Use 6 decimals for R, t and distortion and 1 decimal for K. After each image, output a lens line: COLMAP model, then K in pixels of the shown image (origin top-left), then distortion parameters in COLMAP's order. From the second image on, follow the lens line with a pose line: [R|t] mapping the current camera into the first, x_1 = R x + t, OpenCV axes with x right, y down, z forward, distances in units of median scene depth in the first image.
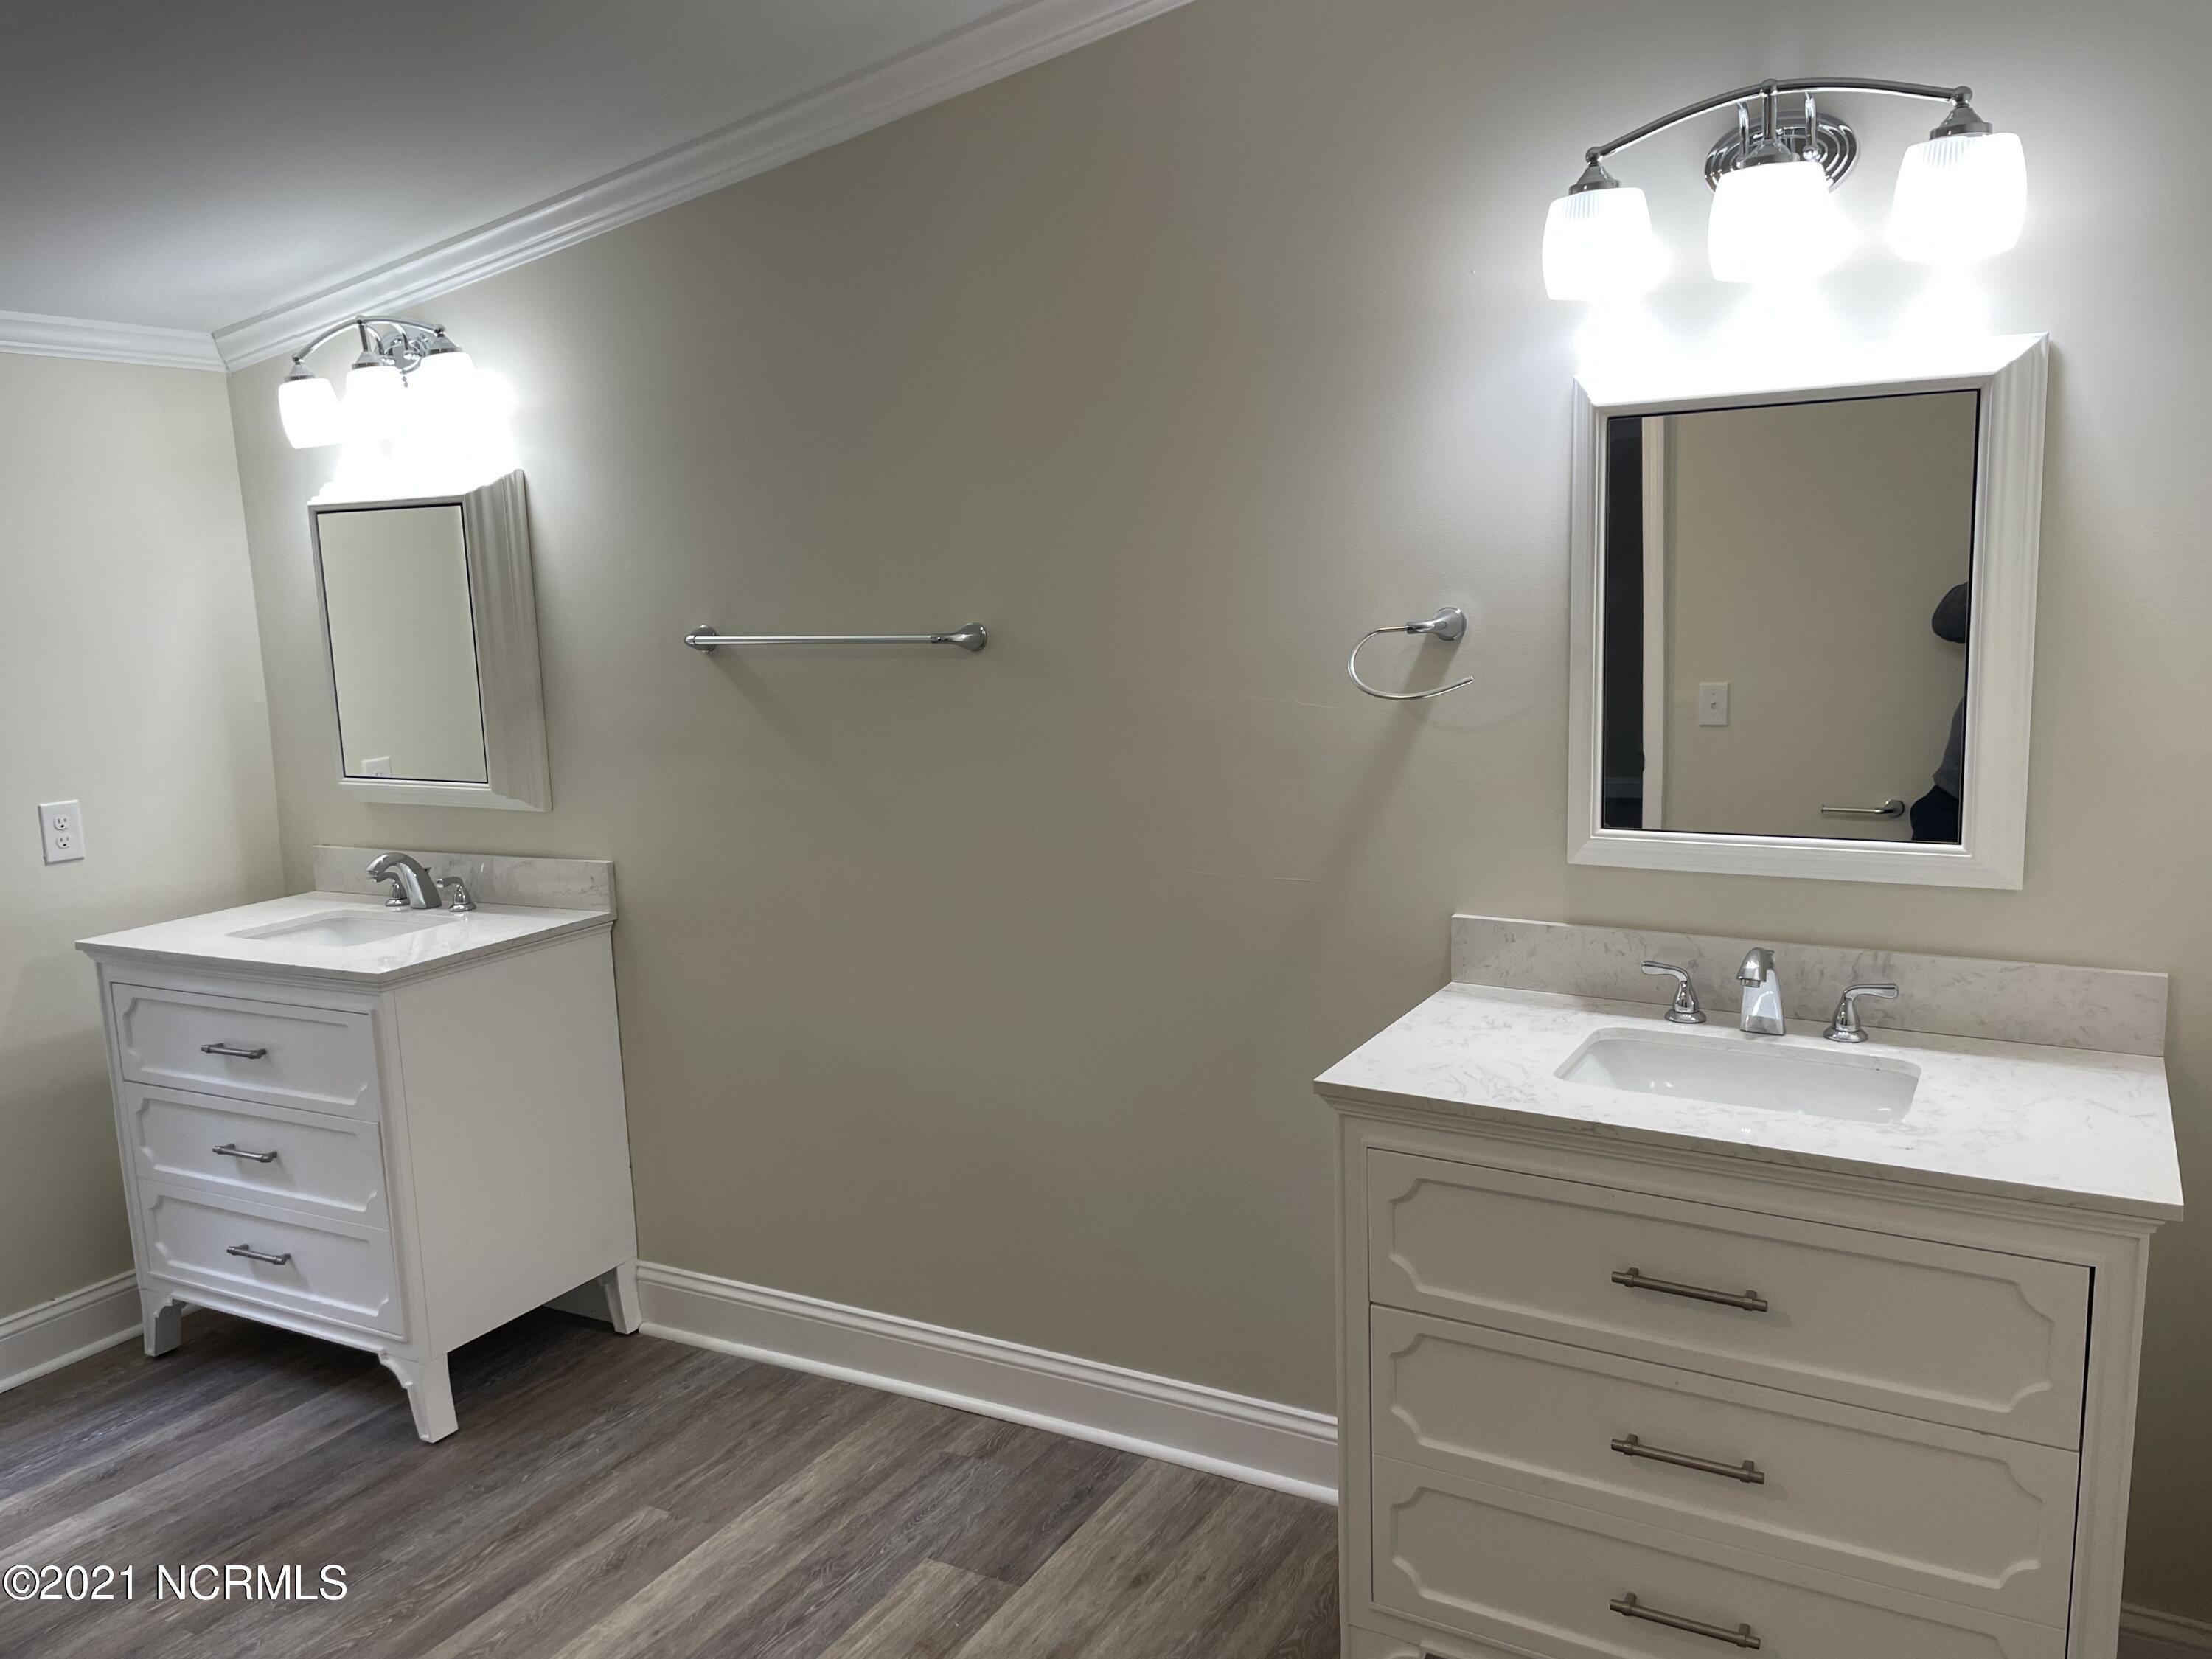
lens RADIAL K [[1674.4, 0, 1106.0], [0, 1674.4, 829.5], [0, 0, 1]] dist [0.110080, -0.152233]
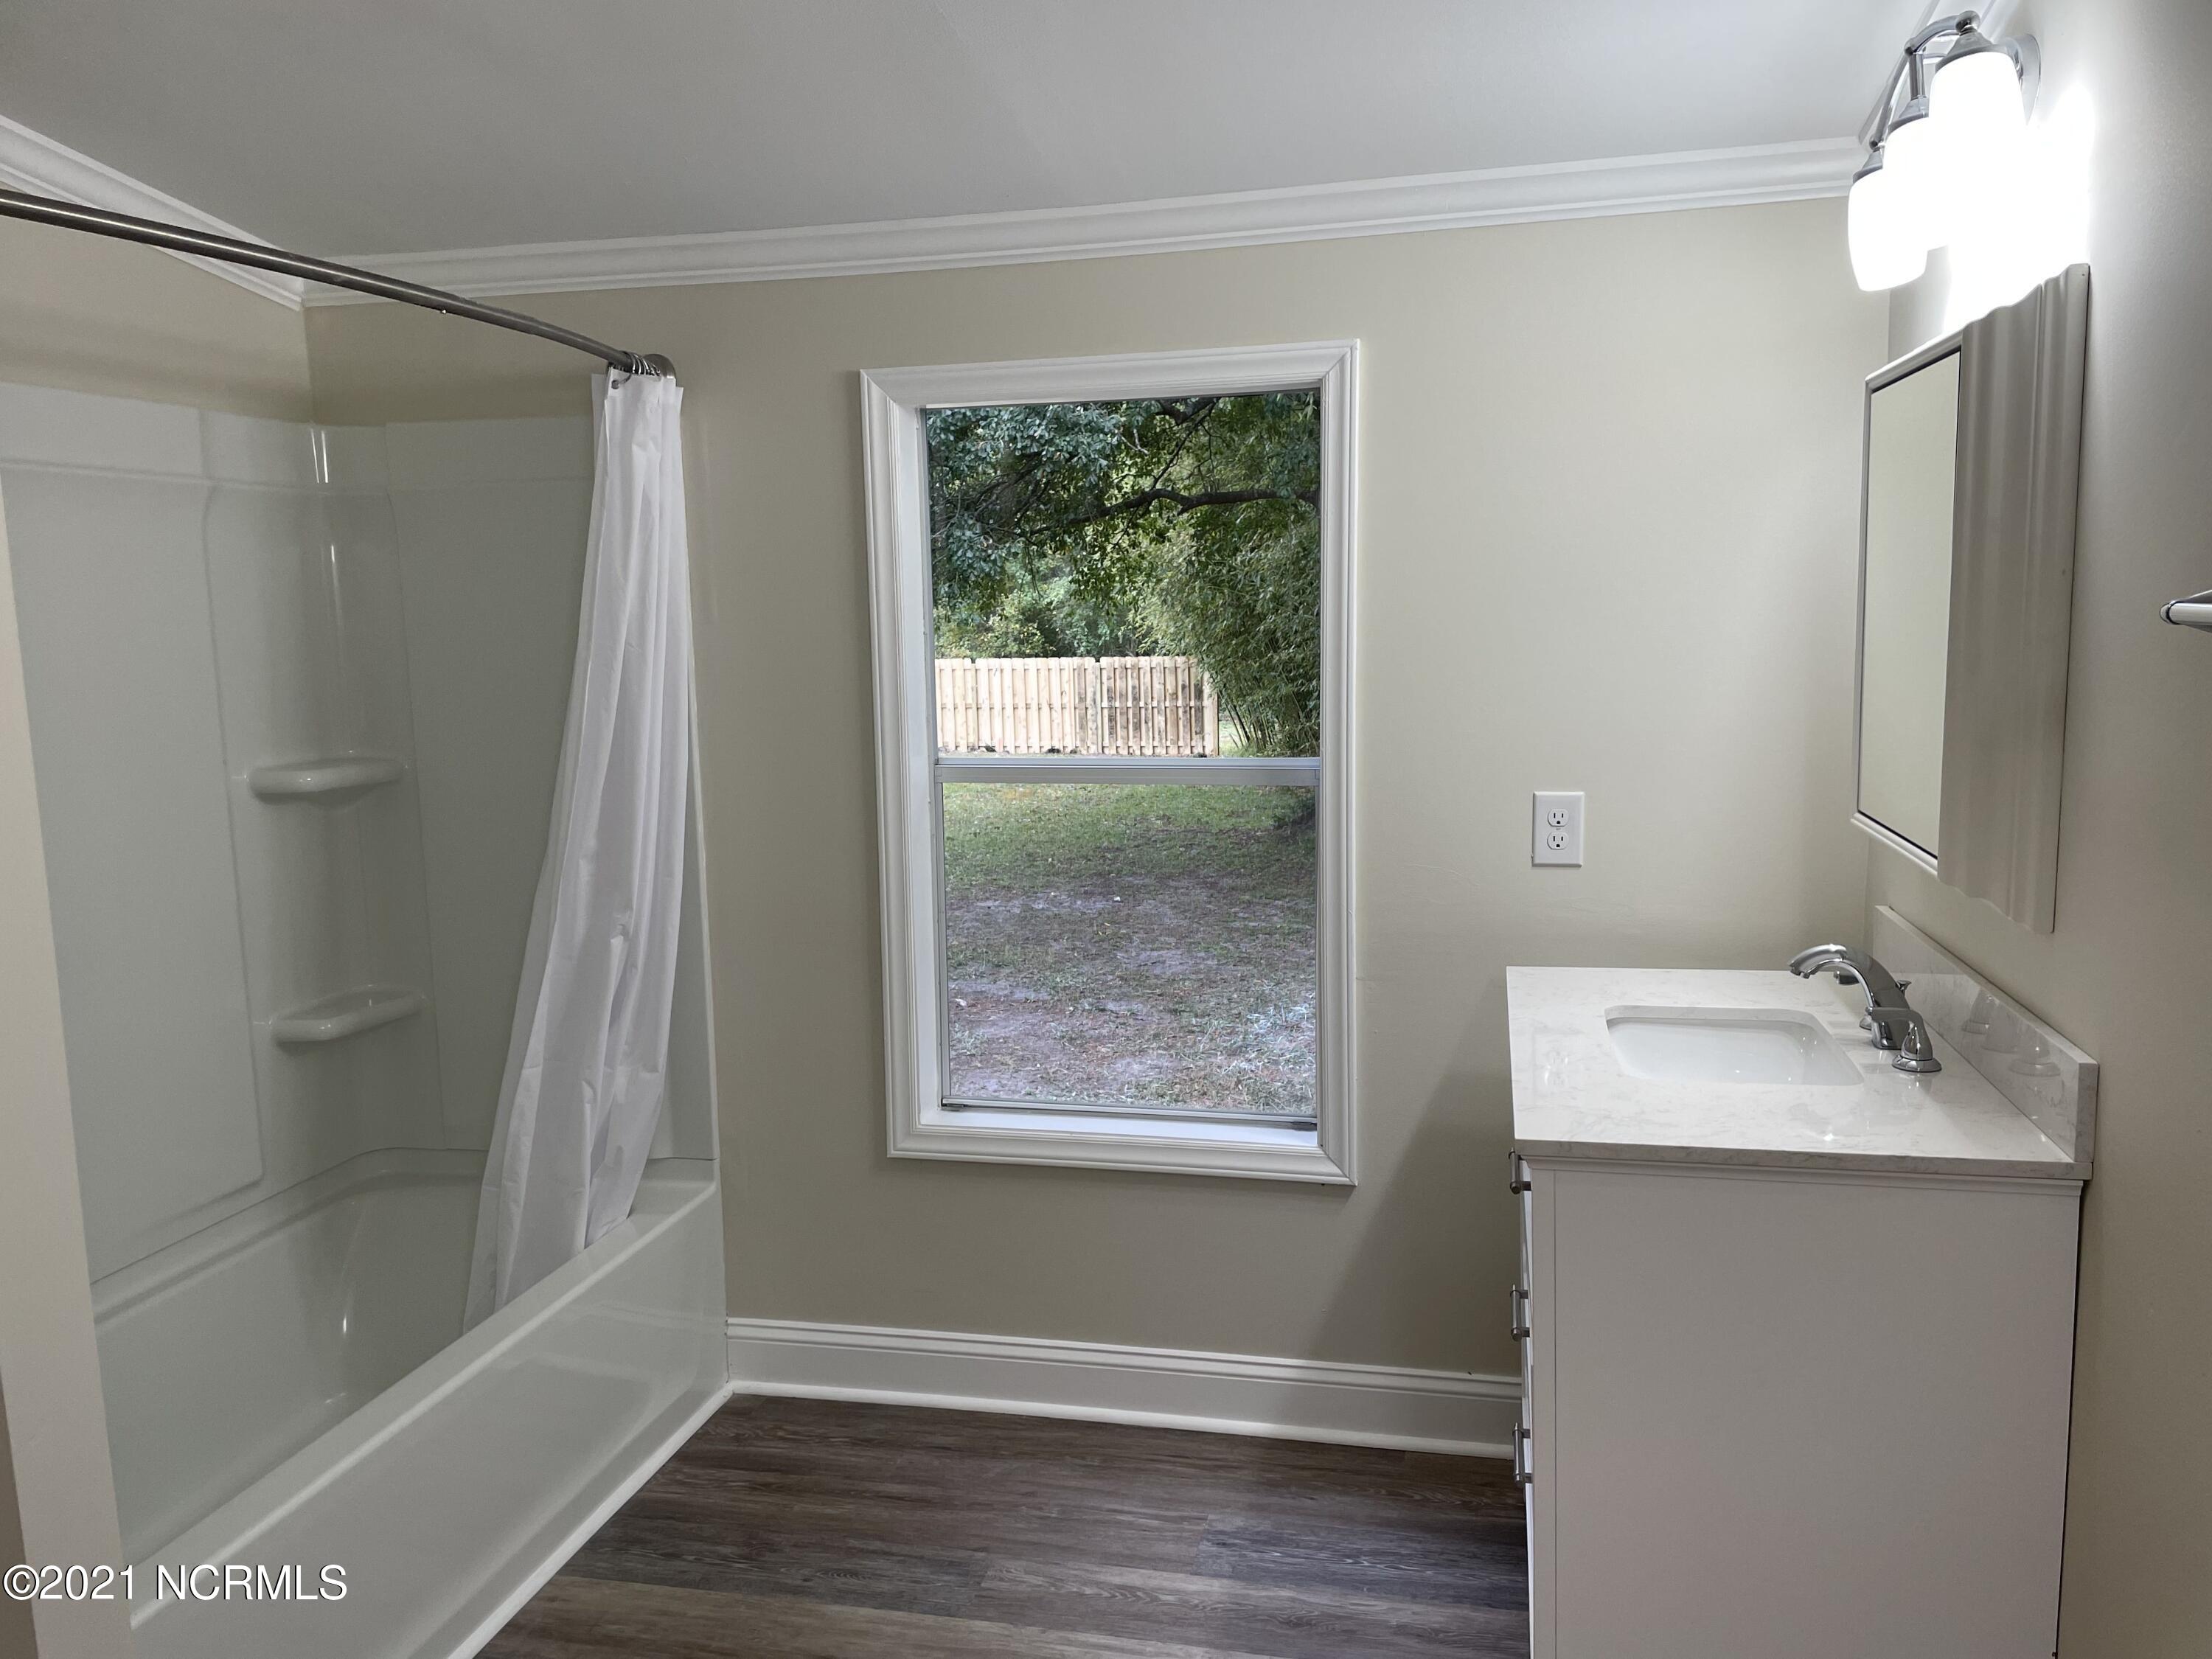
lens RADIAL K [[1663.7, 0, 1106.7], [0, 1663.7, 844.4], [0, 0, 1]] dist [0.103540, -0.134968]
pose [[0.287702, 0.164727, -0.943447, 0.090932], [-0.129850, 0.982710, 0.131985, -0.084350], [0.948877, 0.084534, 0.304117, 0.692159]]
